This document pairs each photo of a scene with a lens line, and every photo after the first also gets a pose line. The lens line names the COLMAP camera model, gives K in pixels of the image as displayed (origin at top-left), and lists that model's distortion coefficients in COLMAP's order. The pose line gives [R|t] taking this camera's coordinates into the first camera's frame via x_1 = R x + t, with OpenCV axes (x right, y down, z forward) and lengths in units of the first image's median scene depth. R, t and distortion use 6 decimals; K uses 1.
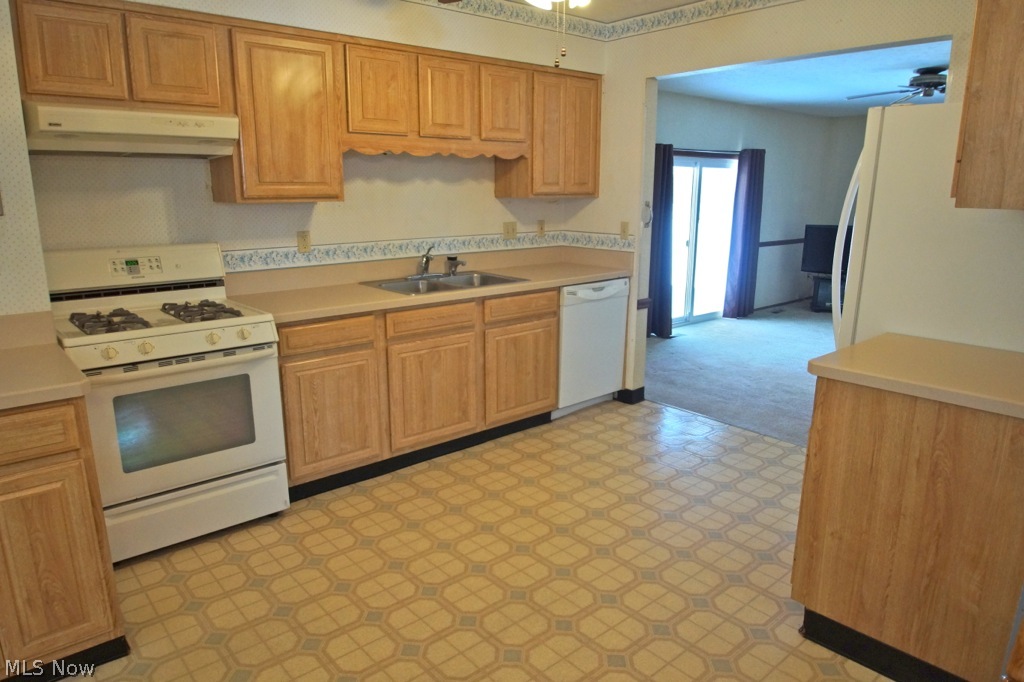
lens RADIAL K [[664.9, 0, 512.0], [0, 664.9, 341.0], [0, 0, 1]] dist [-0.009678, -0.000581]
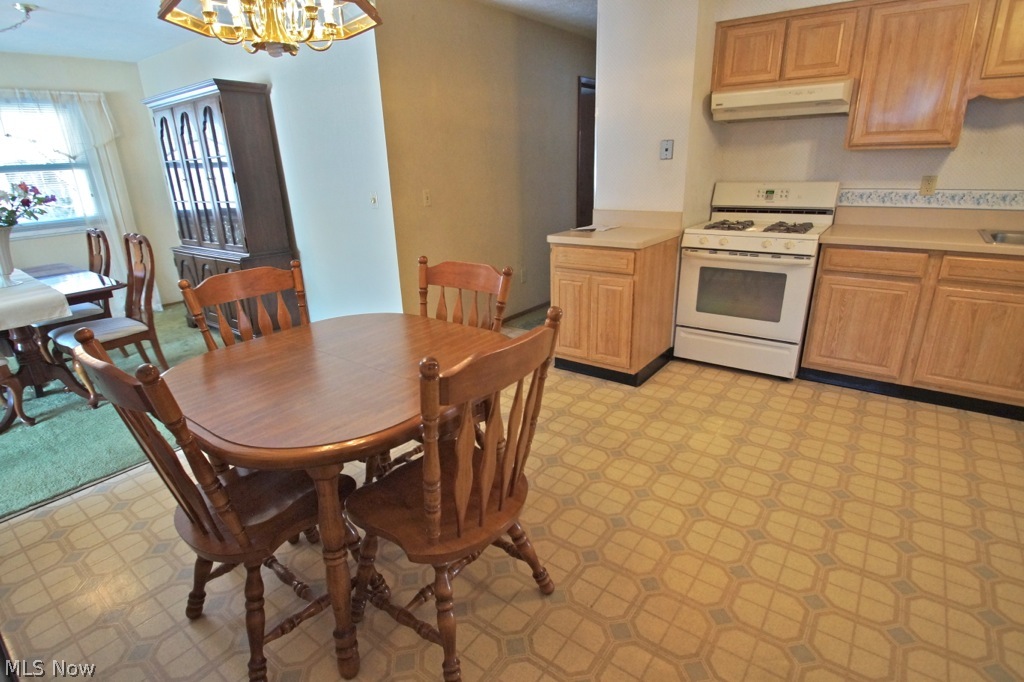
lens RADIAL K [[515.6, 0, 512.0], [0, 515.6, 341.0], [0, 0, 1]] dist [0.000787, -0.016507]
pose [[0.226059, 0.308969, -0.923815, 0.503016], [-0.186511, 0.944548, 0.270264, -0.003165], [0.956092, 0.111206, 0.271150, 0.144810]]
